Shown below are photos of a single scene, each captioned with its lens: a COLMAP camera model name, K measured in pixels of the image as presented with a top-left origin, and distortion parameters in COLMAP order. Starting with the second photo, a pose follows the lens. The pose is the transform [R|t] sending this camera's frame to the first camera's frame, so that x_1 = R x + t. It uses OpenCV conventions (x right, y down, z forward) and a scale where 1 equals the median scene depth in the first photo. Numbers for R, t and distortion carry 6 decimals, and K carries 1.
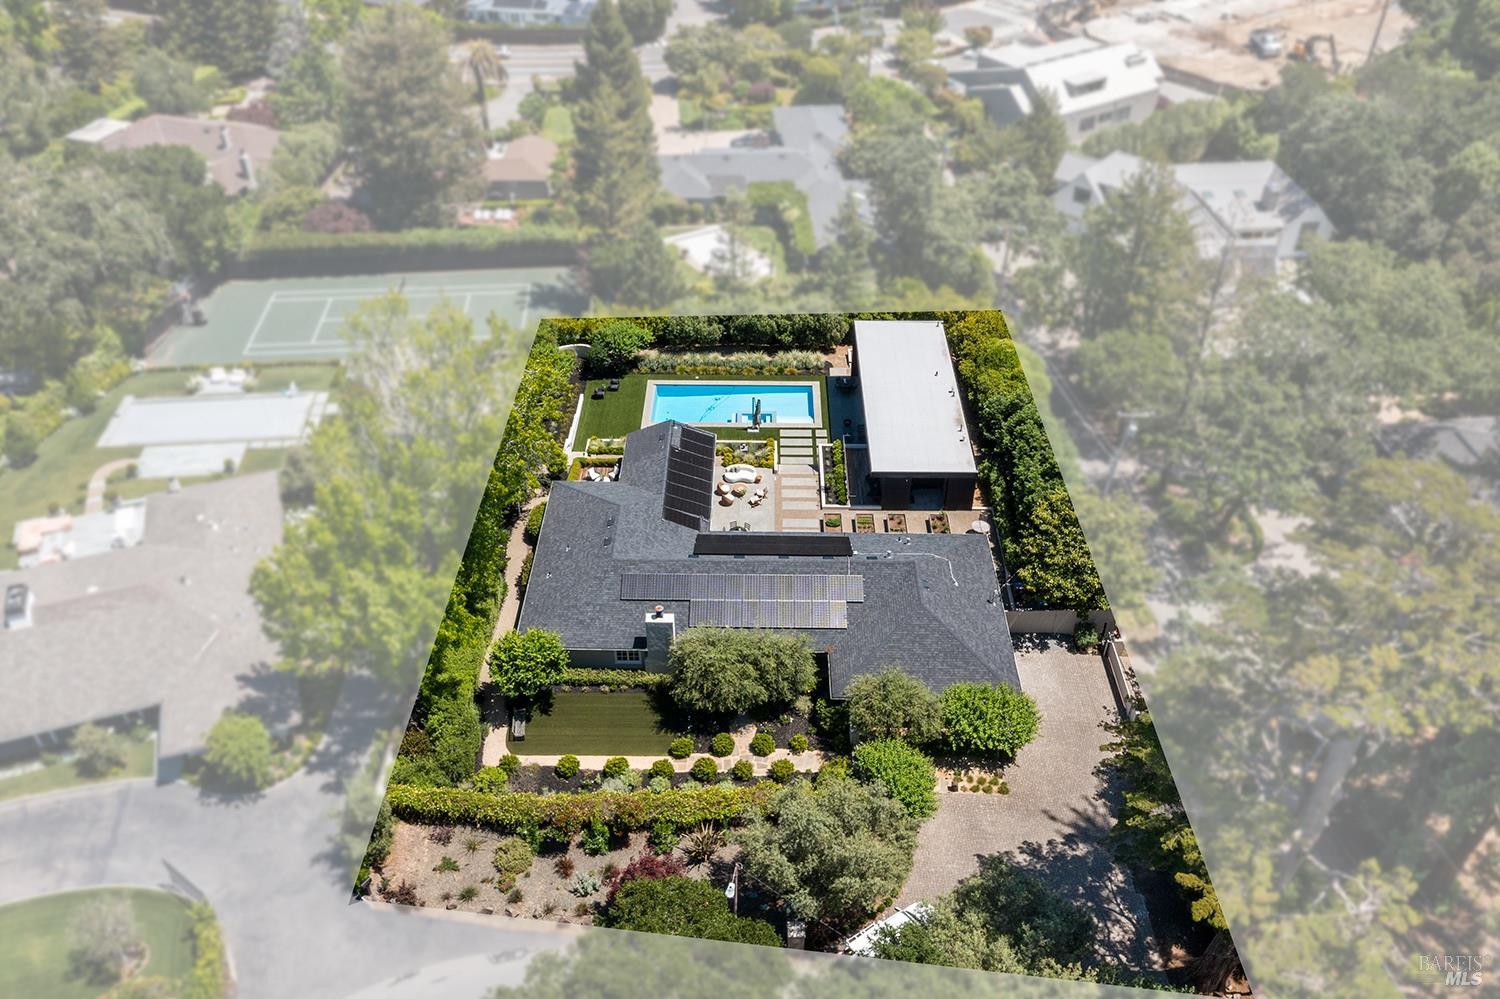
lens RADIAL K [[1212.0, 0, 750.0], [0, 1212.0, 499.5], [0, 0, 1]] dist [-0.005057, -0.007530]
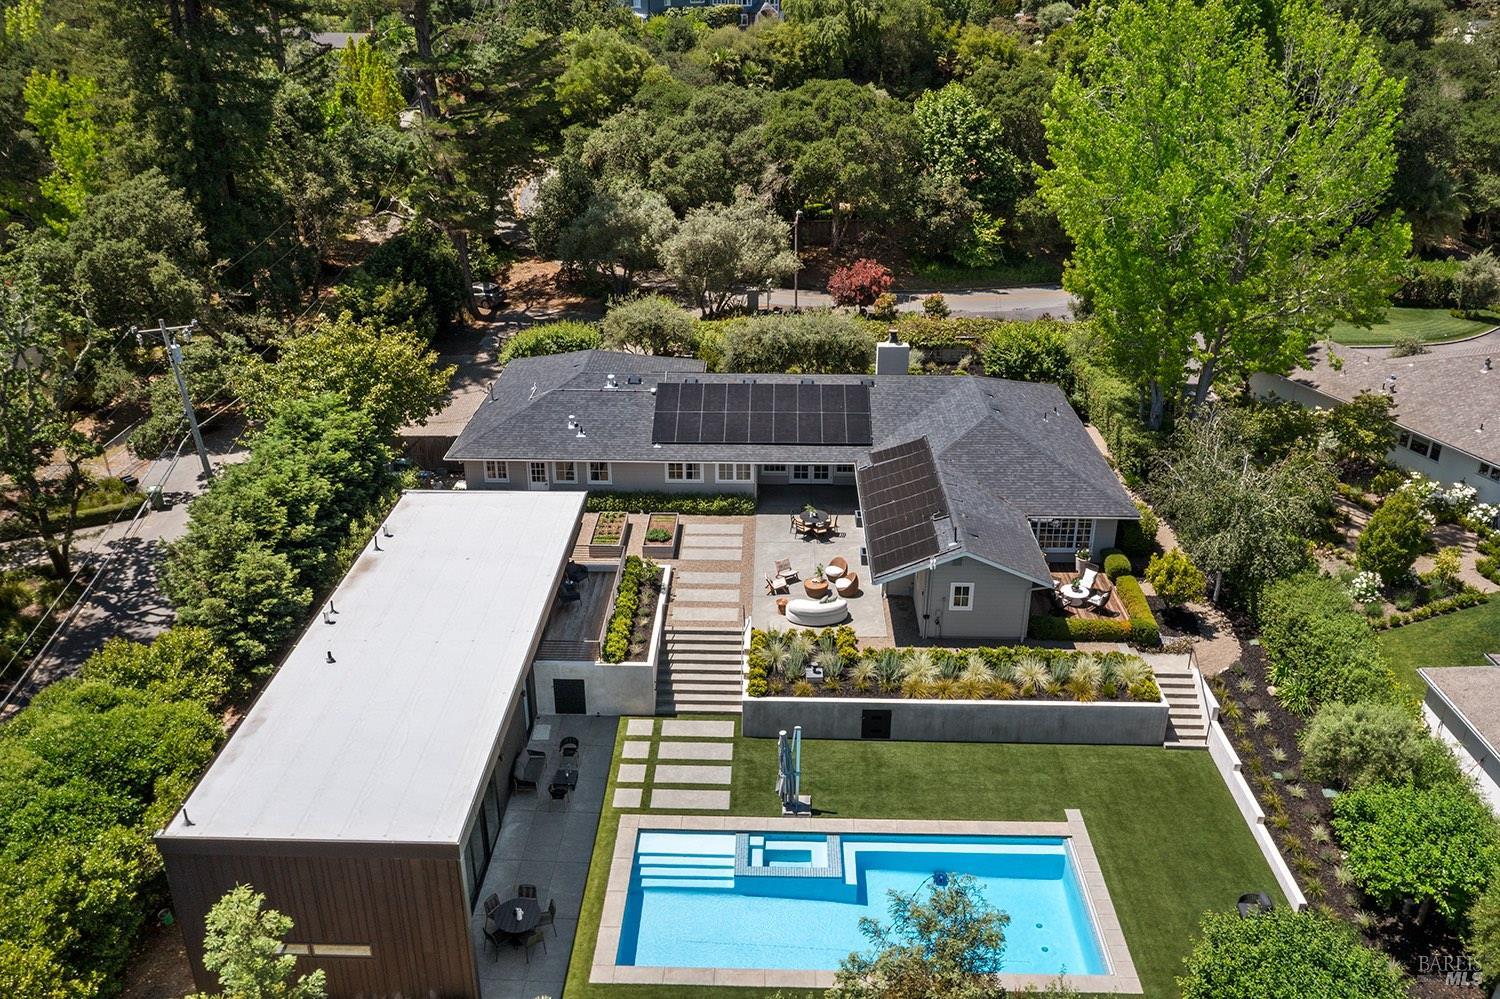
lens RADIAL K [[1212.0, 0, 750.0], [0, 1212.0, 499.5], [0, 0, 1]] dist [-0.005057, -0.007530]
pose [[-0.999914, -0.008001, 0.010402, 0.021549], [0.005106, 0.493036, 0.869994, -0.664718], [-0.012090, 0.869972, -0.492953, 1.624346]]
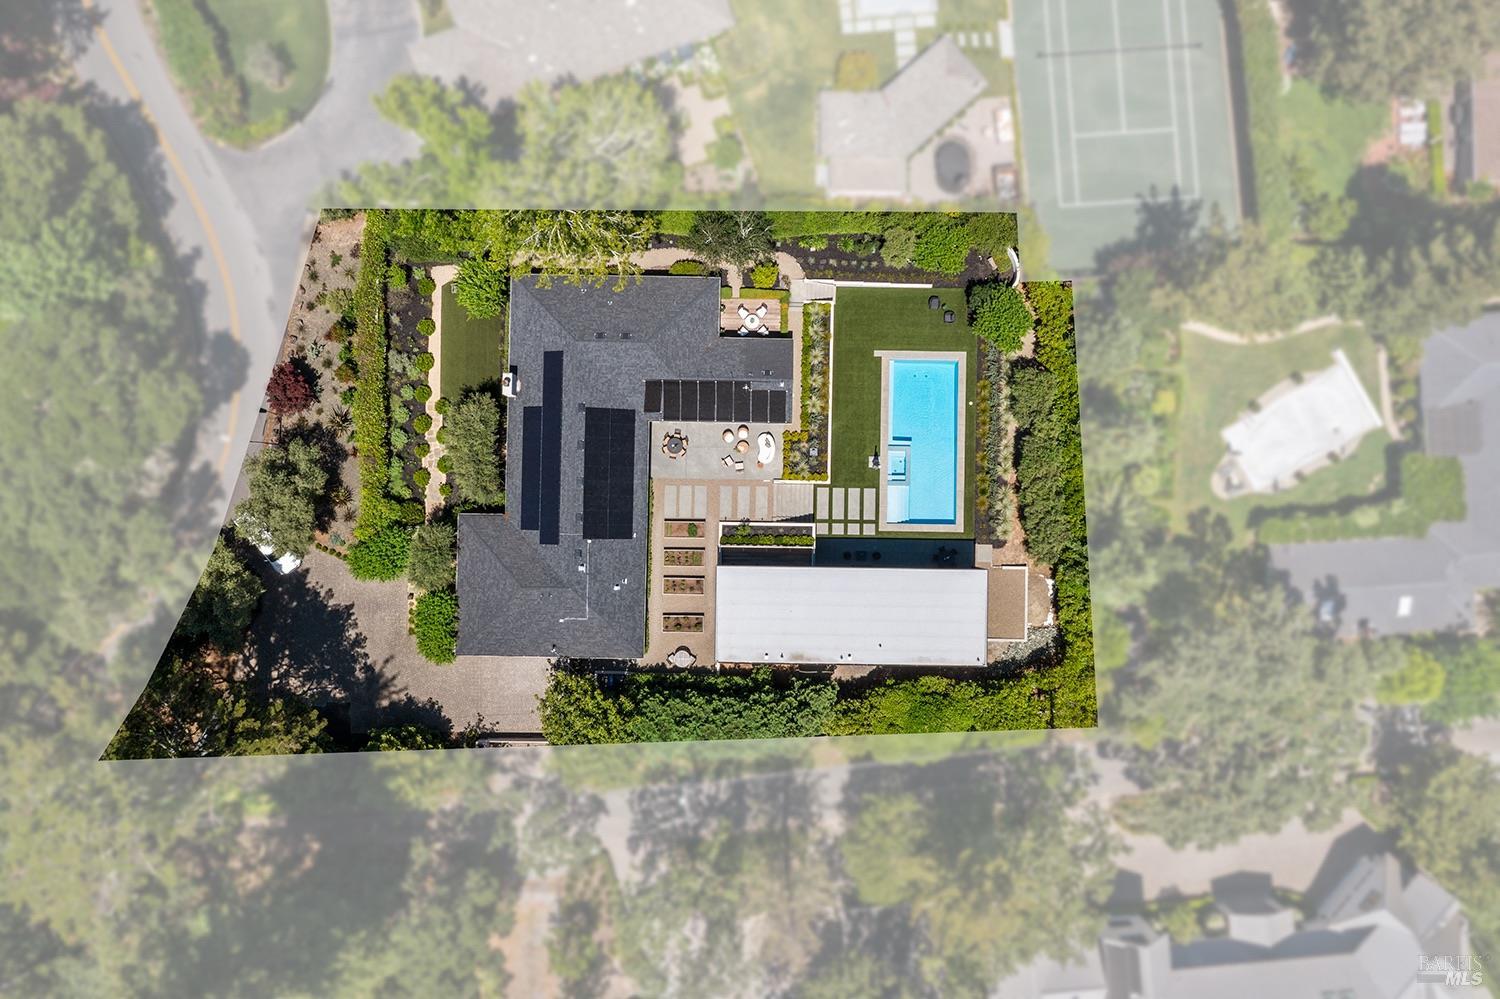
lens RADIAL K [[1212.0, 0, 750.0], [0, 1212.0, 499.5], [0, 0, 1]] dist [-0.005057, -0.007530]
pose [[-0.005862, 0.999842, -0.016782, 0.075282], [-0.607798, 0.009763, 0.794032, -1.162665], [0.794070, 0.014855, 0.607644, 0.449201]]
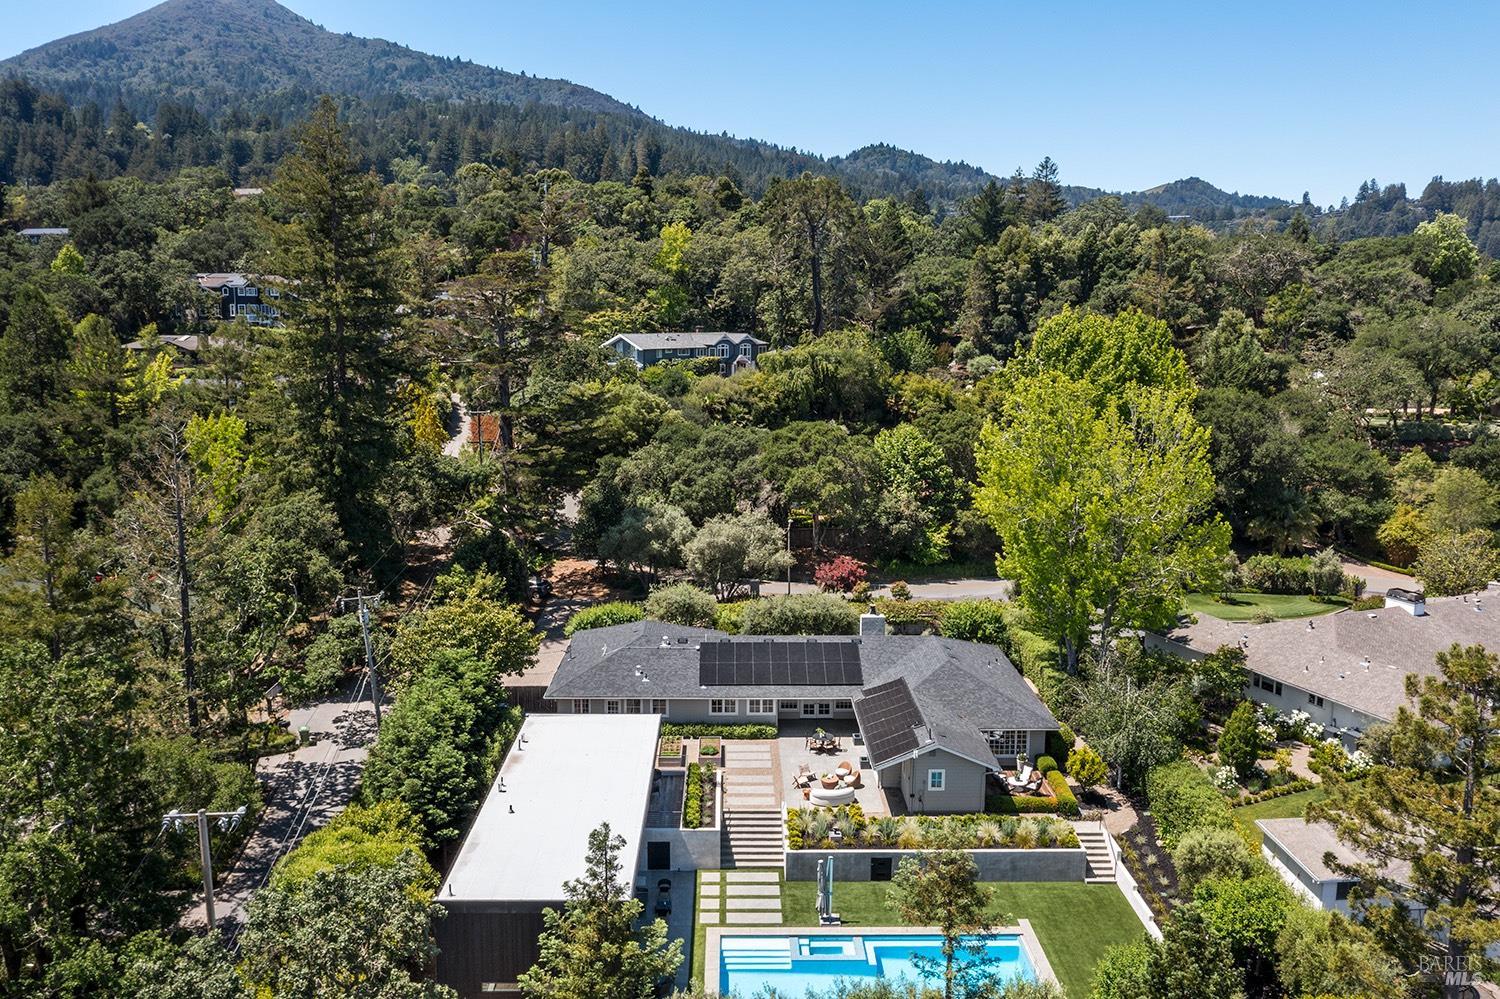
lens RADIAL K [[1212.0, 0, 750.0], [0, 1212.0, 499.5], [0, 0, 1]] dist [-0.005057, -0.007530]
pose [[-0.999585, -0.002735, -0.028675, 0.082742], [-0.022401, 0.699626, 0.714158, -0.873102], [0.018109, 0.714504, -0.699397, 1.836318]]
